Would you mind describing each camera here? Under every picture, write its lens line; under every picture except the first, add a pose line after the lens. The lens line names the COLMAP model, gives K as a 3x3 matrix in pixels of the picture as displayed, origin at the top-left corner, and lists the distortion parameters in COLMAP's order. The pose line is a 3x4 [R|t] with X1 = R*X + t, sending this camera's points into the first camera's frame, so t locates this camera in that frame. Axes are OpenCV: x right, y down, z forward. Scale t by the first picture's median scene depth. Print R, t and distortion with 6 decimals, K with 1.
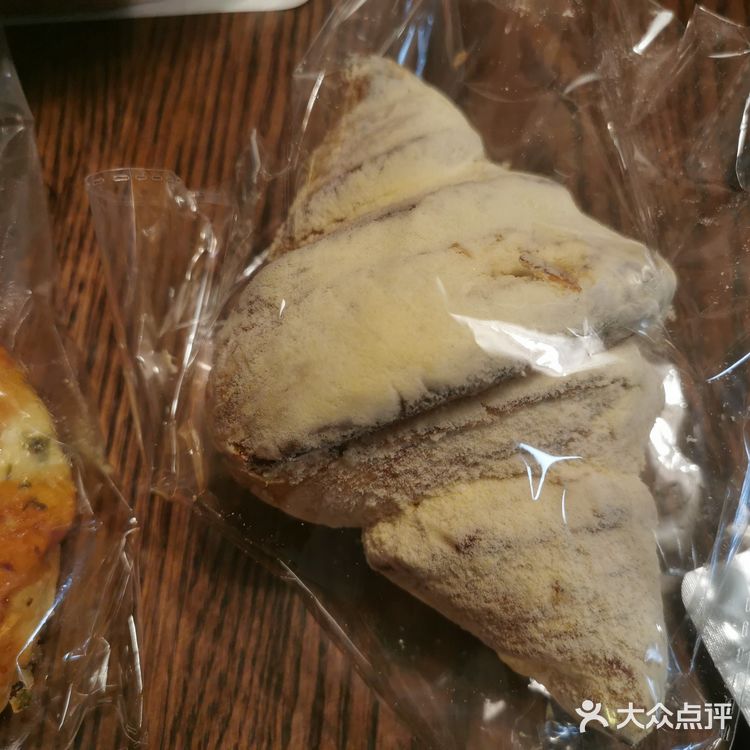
lens RADIAL K [[813.4, 0, 375.0], [0, 813.4, 375.0], [0, 0, 1]] dist [0.018666, -0.005060]
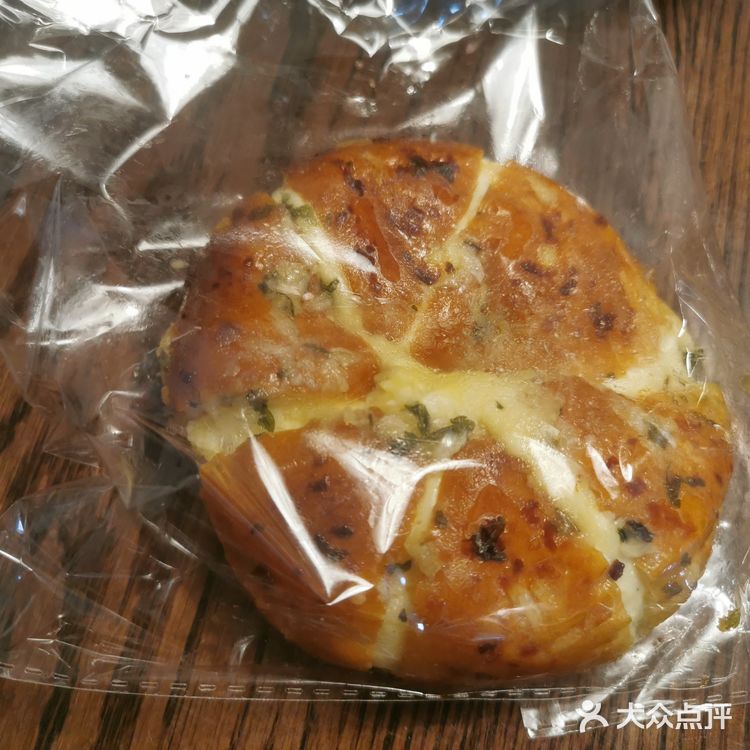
lens RADIAL K [[813.4, 0, 375.0], [0, 813.4, 375.0], [0, 0, 1]] dist [0.018666, -0.005060]
pose [[0.983017, 0.146095, -0.111061, -0.796432], [-0.143762, 0.989194, 0.028775, 0.154144], [0.114065, -0.012319, 0.993397, 0.015998]]
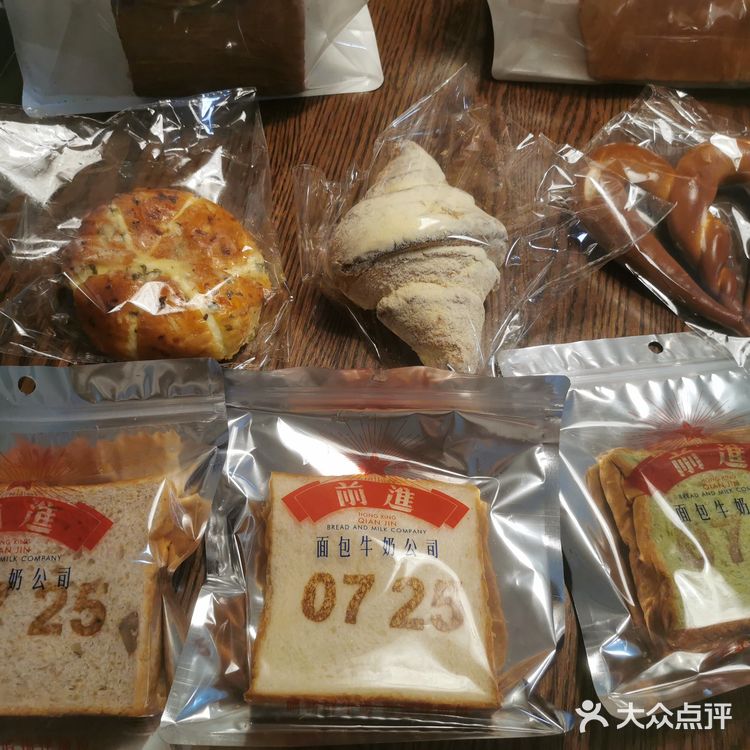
lens RADIAL K [[813.4, 0, 375.0], [0, 813.4, 375.0], [0, 0, 1]] dist [0.018666, -0.005060]
pose [[0.988718, 0.136392, -0.061916, 0.196811], [-0.142010, 0.985015, -0.097868, 0.757381], [0.047640, 0.105556, 0.993272, -1.851706]]
